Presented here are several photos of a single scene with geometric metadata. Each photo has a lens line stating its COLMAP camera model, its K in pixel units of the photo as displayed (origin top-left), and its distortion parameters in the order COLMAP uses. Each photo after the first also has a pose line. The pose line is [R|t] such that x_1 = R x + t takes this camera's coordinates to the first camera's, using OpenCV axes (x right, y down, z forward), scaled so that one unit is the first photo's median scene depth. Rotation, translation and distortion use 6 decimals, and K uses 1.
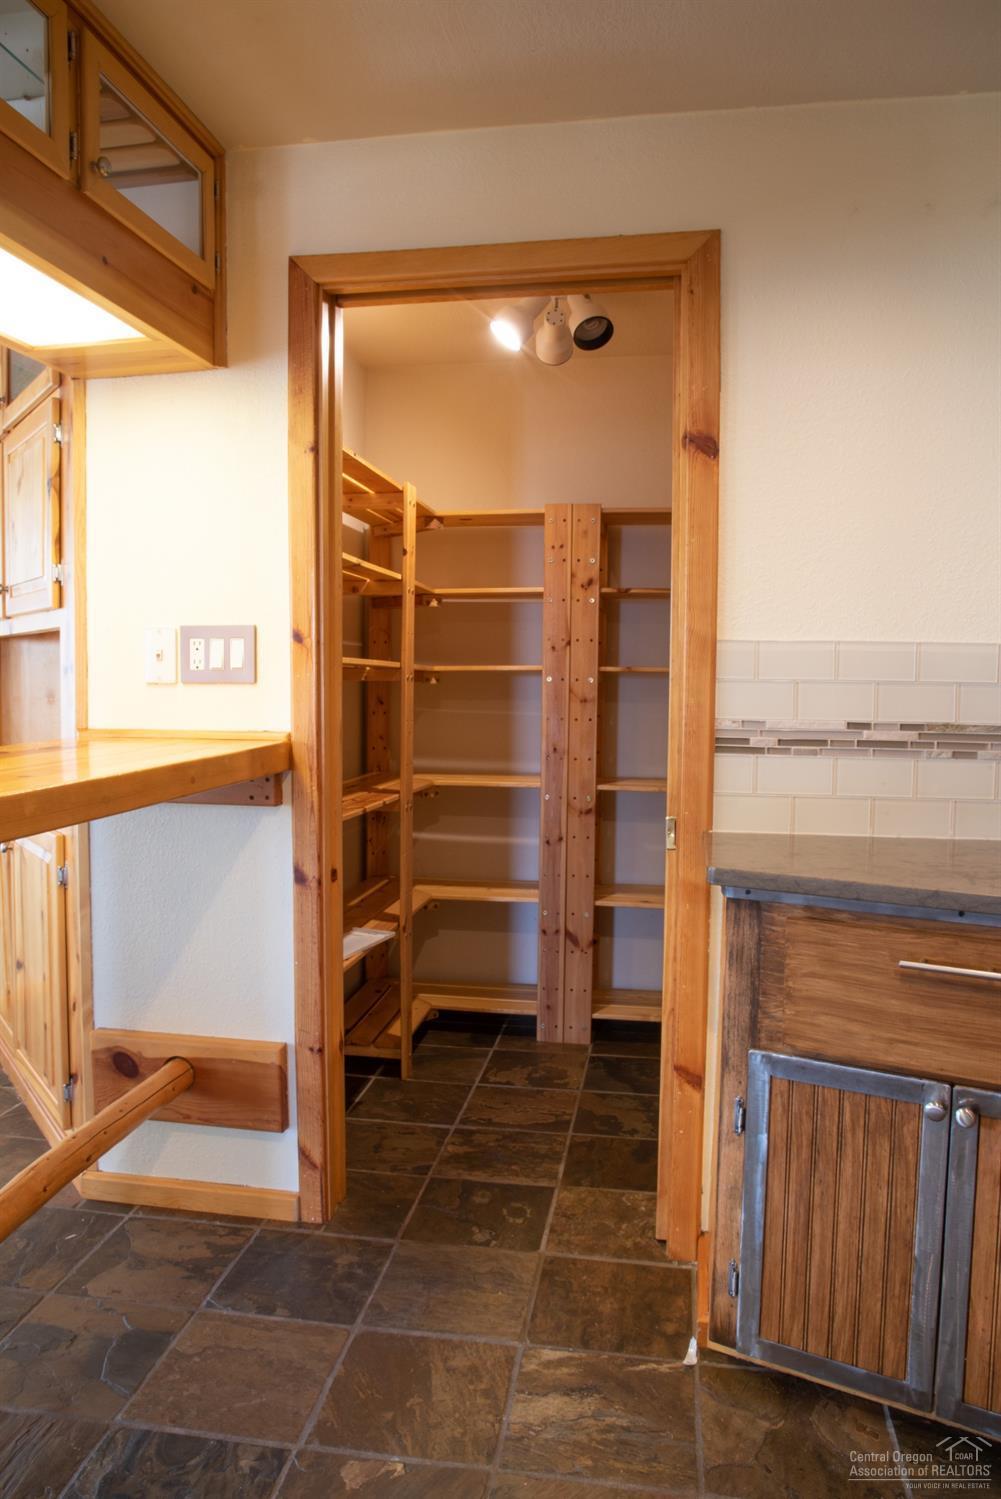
lens RADIAL K [[1054.3, 0, 500.5], [0, 1054.3, 749.5], [0, 0, 1]] dist [-0.113654, 0.068775]
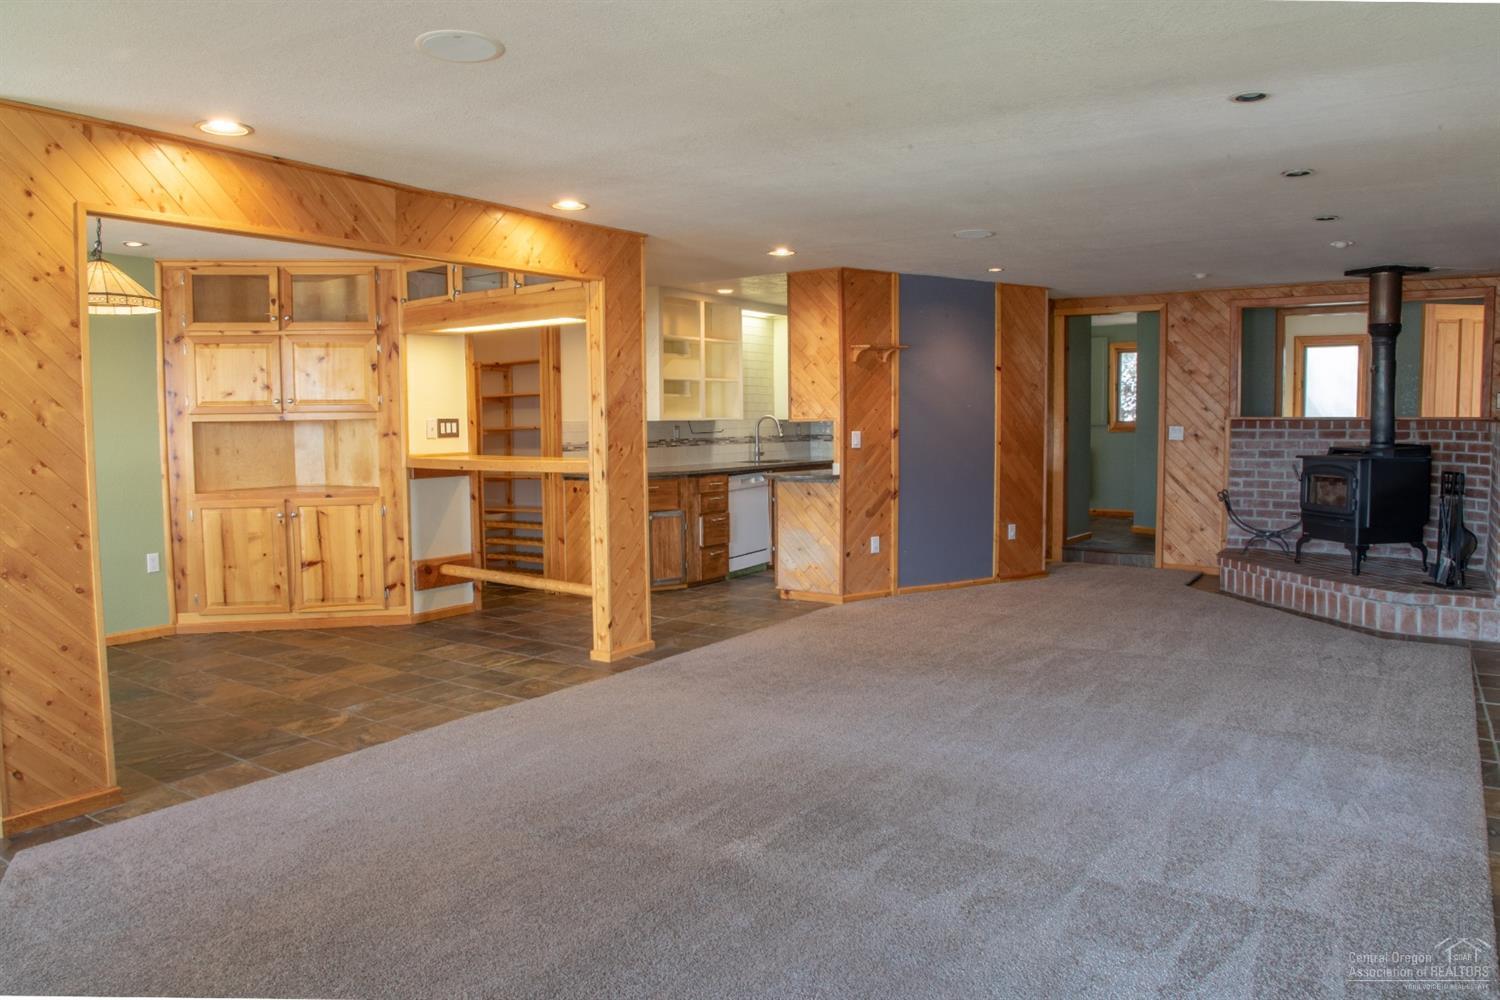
lens RADIAL K [[1055.0, 0, 750.0], [0, 1055.0, 500.0], [0, 0, 1]] dist [-0.113654, 0.068775]
pose [[0.417518, -0.081960, 0.904965, -2.958516], [0.078202, 0.995470, 0.054077, 0.024669], [-0.905297, 0.048192, 0.422036, -1.193930]]
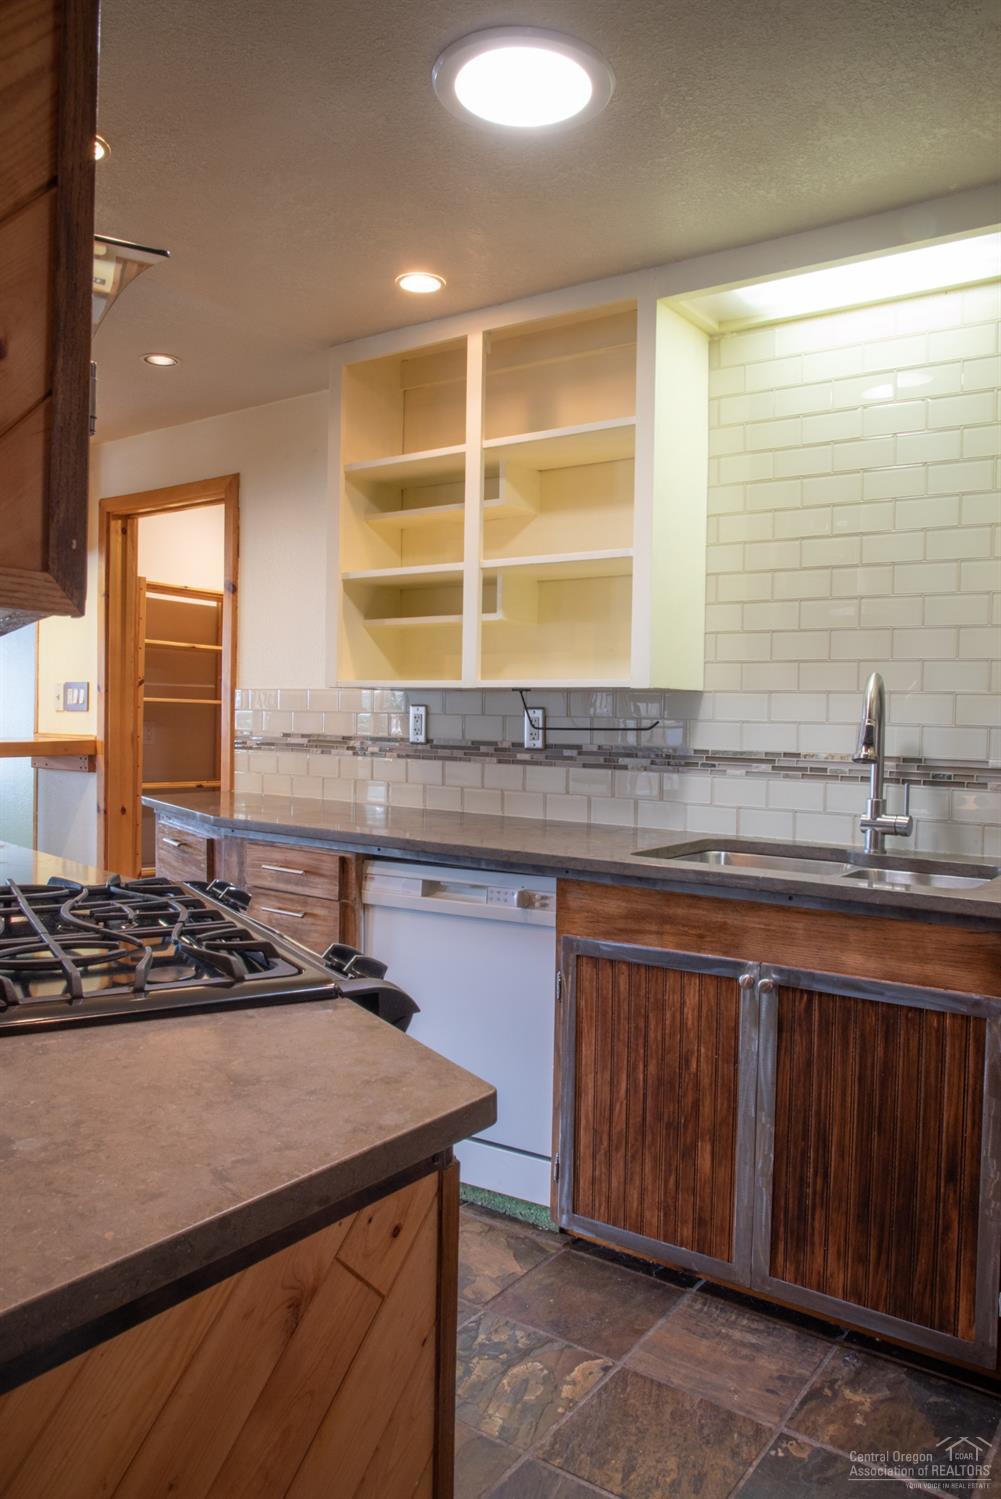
lens RADIAL K [[1054.3, 0, 500.5], [0, 1054.3, 749.5], [0, 0, 1]] dist [-0.113654, 0.068775]
pose [[0.904958, 0.022642, -0.424898, 1.448491], [-0.037879, 0.998905, -0.027445, 0.038065], [0.423811, 0.040931, 0.904825, -0.500552]]
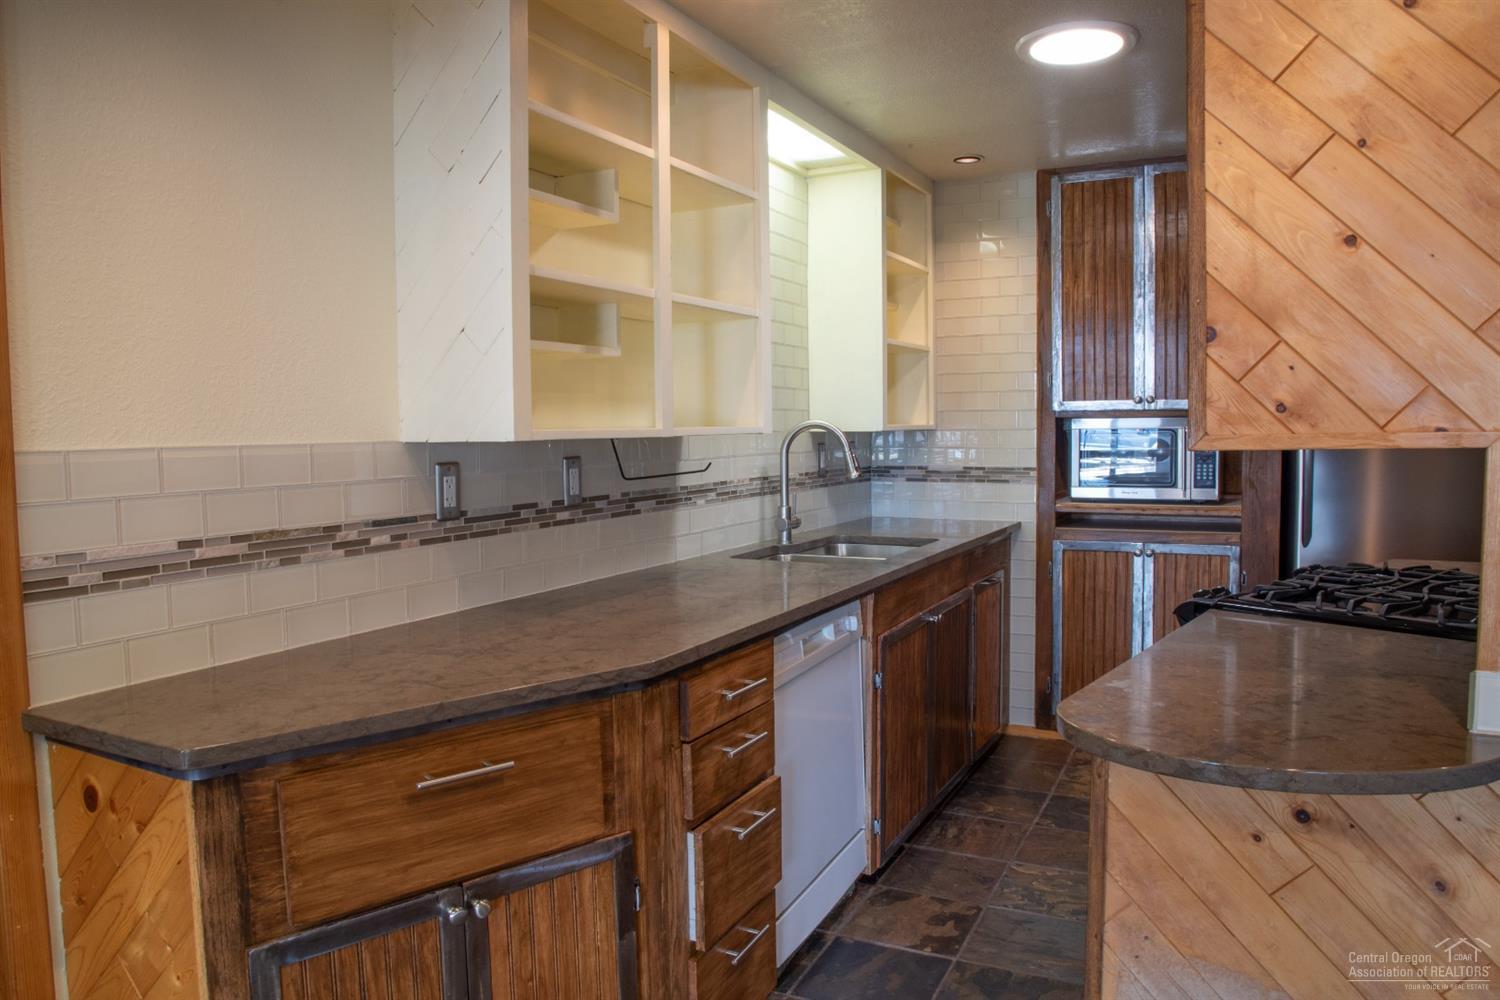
lens RADIAL K [[1055.0, 0, 750.0], [0, 1055.0, 500.0], [0, 0, 1]] dist [-0.113654, 0.068775]
pose [[0.289392, -0.079548, 0.953900, -0.326711], [0.080099, 0.995058, 0.058680, -0.070991], [-0.953853, 0.059425, 0.294334, 0.299549]]
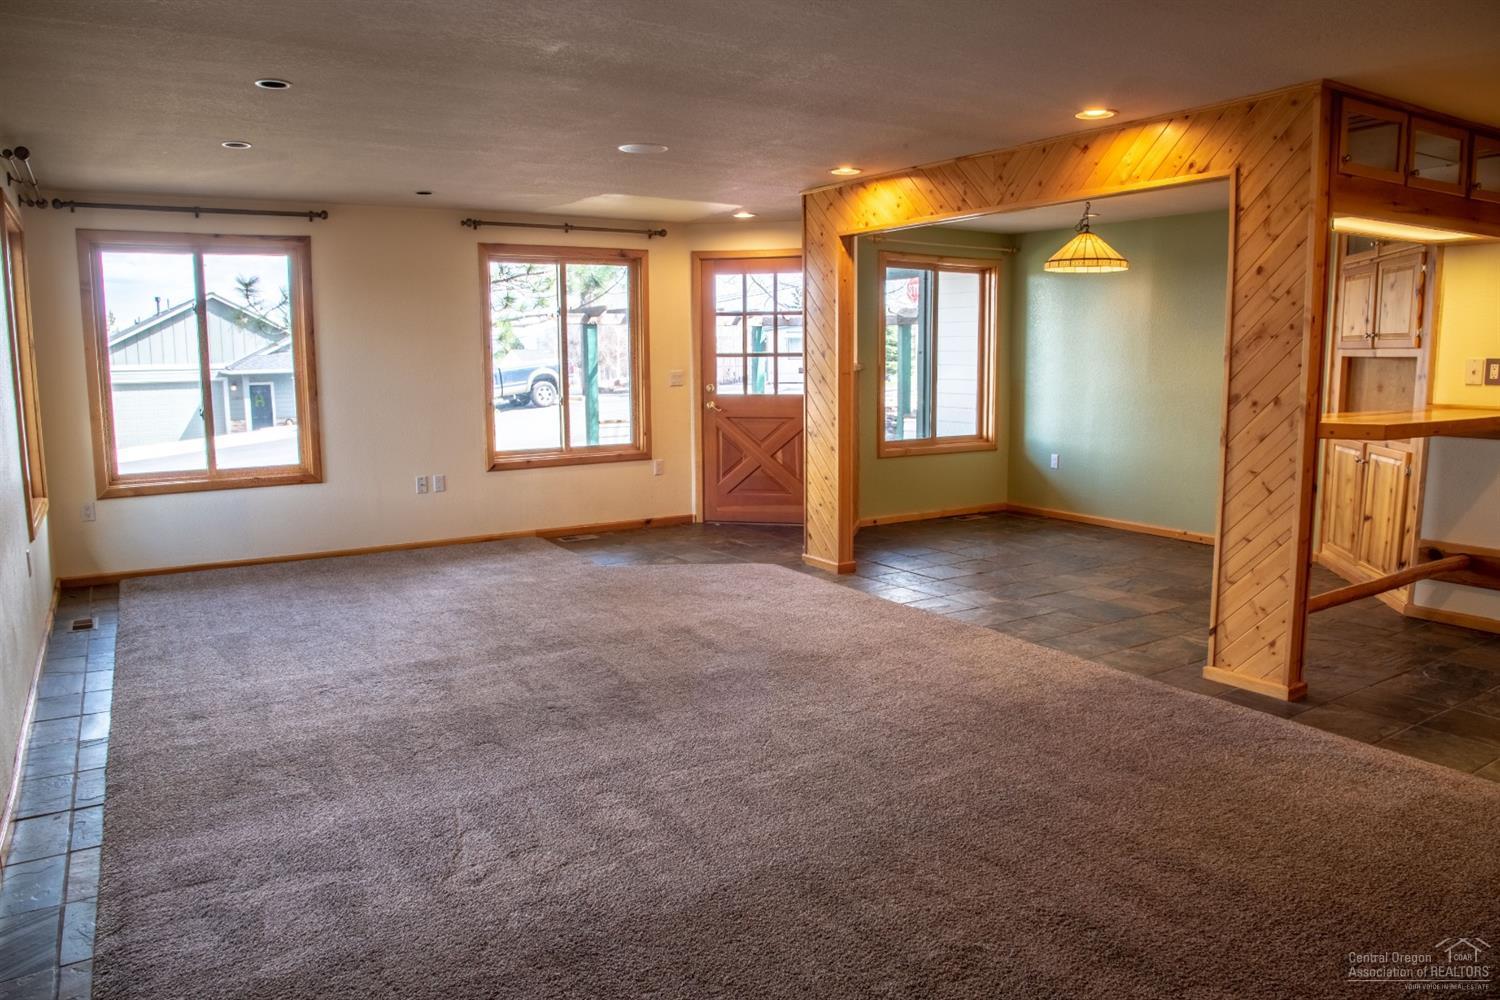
lens RADIAL K [[1043.9, 0, 736.3], [0, 1043.9, 500.3], [0, 0, 1]] dist [-0.118336, 0.073010]
pose [[0.658752, 0.092869, -0.746607, 0.277524], [-0.043113, 0.995381, 0.085774, 0.074611], [0.751124, -0.024316, 0.659713, -1.756563]]
